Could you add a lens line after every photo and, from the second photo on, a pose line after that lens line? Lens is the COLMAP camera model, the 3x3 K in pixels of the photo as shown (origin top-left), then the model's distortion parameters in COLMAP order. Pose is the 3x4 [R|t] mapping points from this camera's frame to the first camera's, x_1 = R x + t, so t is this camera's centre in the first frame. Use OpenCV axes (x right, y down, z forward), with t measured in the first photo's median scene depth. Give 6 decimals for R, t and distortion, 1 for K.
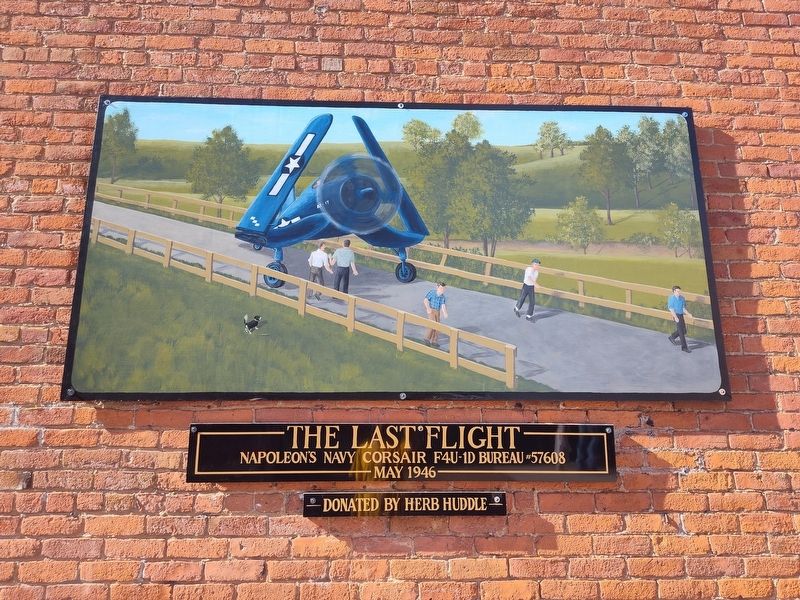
lens RADIAL K [[541.0, 0, 400.0], [0, 541.0, 300.0], [0, 0, 1]] dist [0.067183, -0.071345]
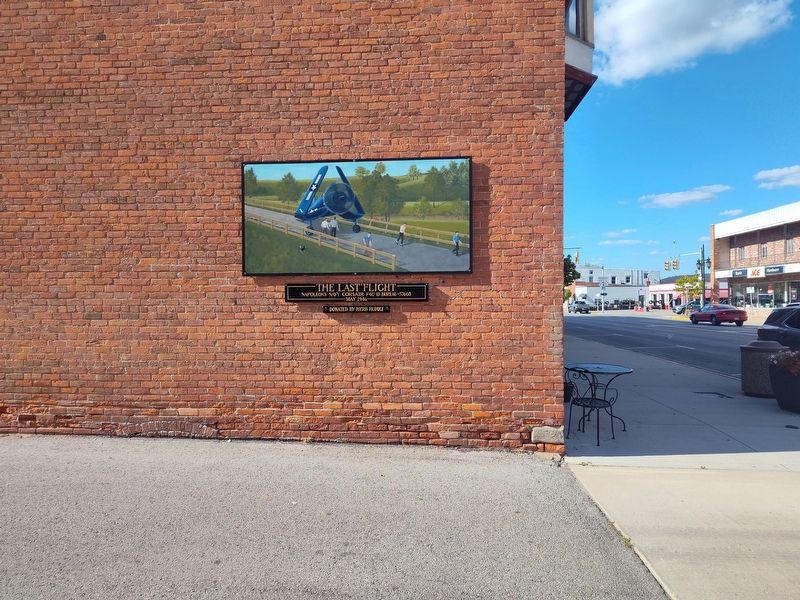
lens RADIAL K [[541.0, 0, 400.0], [0, 541.0, 300.0], [0, 0, 1]] dist [0.067183, -0.071345]
pose [[0.992433, -0.006551, -0.122615, 0.549403], [0.031722, 0.978356, 0.204482, -0.246545], [0.118622, -0.206825, 0.971160, -1.658726]]
